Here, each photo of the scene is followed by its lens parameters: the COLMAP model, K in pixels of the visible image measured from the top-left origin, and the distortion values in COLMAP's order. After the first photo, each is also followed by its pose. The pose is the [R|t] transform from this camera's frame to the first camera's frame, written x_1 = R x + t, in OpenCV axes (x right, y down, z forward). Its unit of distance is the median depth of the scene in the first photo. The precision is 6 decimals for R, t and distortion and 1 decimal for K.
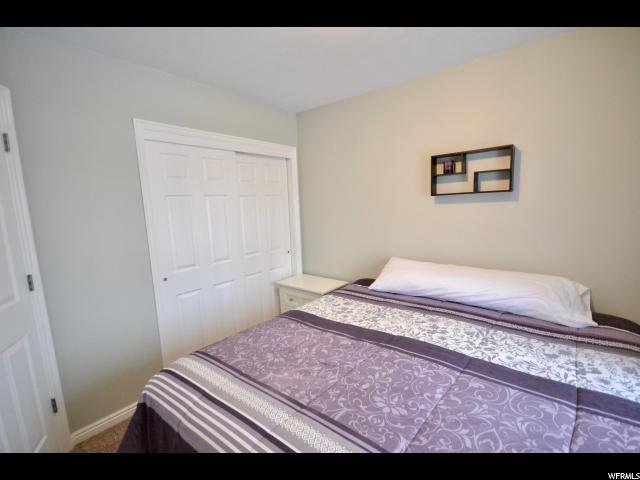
lens RADIAL K [[288.3, 0, 320.0], [0, 288.3, 240.0], [0, 0, 1]] dist [-0.000166, -0.000115]
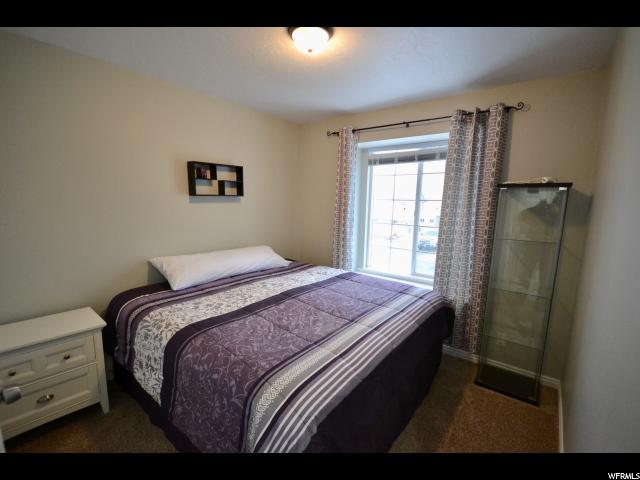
lens RADIAL K [[288.3, 0, 320.0], [0, 288.3, 240.0], [0, 0, 1]] dist [-0.000166, -0.000115]
pose [[-0.006790, -0.102596, 0.994700, -0.922042], [0.102649, 0.989397, 0.102750, -0.052740], [-0.994694, 0.102802, 0.003813, 0.605365]]
